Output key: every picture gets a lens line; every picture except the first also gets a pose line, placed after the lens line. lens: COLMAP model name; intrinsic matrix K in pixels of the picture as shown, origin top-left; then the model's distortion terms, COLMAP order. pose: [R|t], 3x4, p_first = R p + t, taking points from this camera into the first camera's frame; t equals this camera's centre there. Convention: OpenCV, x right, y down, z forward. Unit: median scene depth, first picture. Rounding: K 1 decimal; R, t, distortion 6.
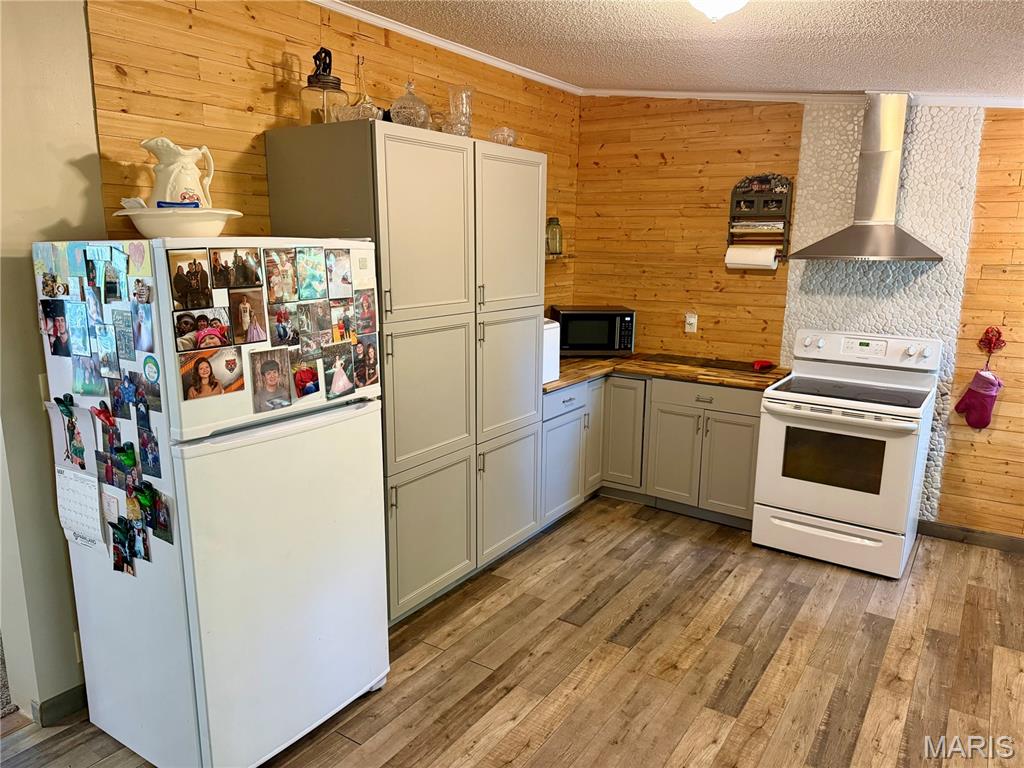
lens RADIAL K [[717.2, 0, 509.8], [0, 717.2, 391.6], [0, 0, 1]] dist [0.044289, -0.057329]
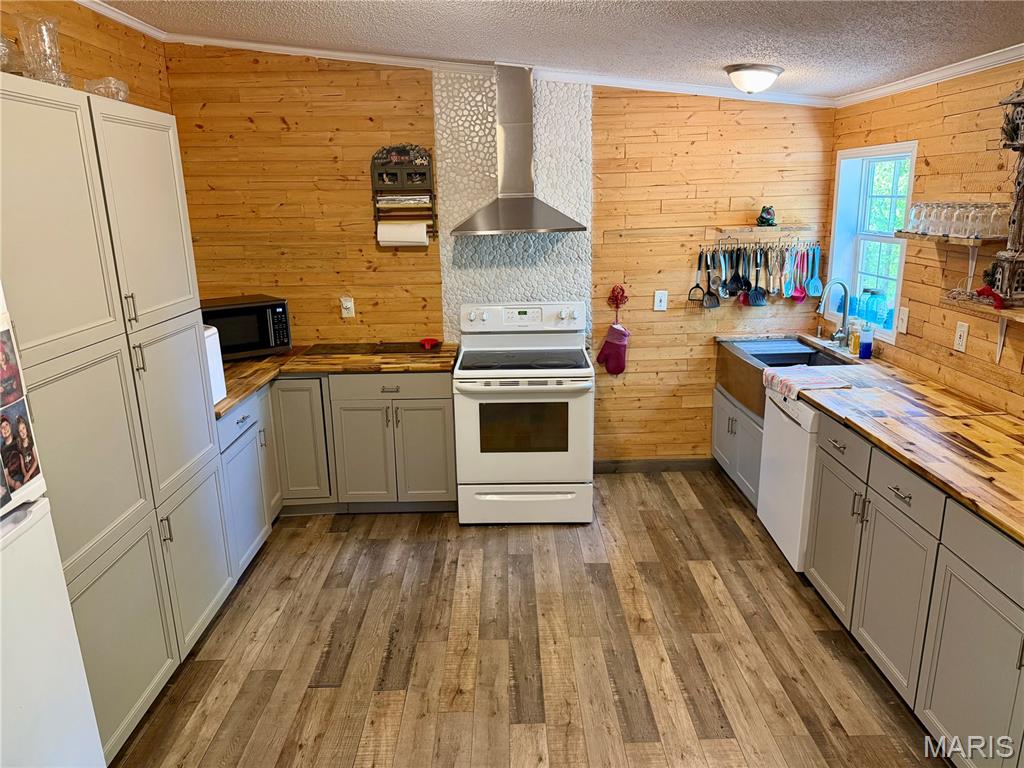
lens RADIAL K [[717.2, 0, 516.5], [0, 717.2, 392.9], [0, 0, 1]] dist [0.044289, -0.057329]
pose [[0.823316, -0.173705, 0.540349, -0.107426], [0.147692, 0.984788, 0.091542, -0.050067], [-0.548031, 0.004438, 0.836446, 0.142830]]
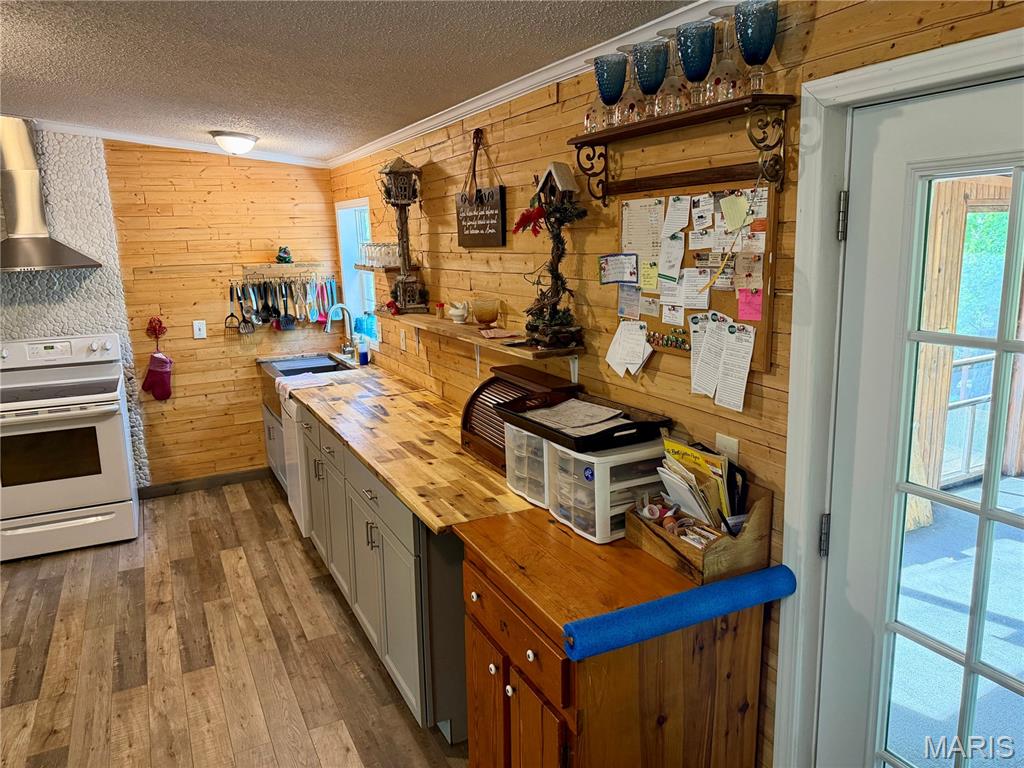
lens RADIAL K [[717.2, 0, 512.6], [0, 717.2, 376.9], [0, 0, 1]] dist [0.044289, -0.057329]
pose [[0.480035, -0.185025, 0.857515, -0.118663], [0.207866, 0.973657, 0.093722, 0.021752], [-0.852267, 0.133259, 0.505849, -0.137204]]
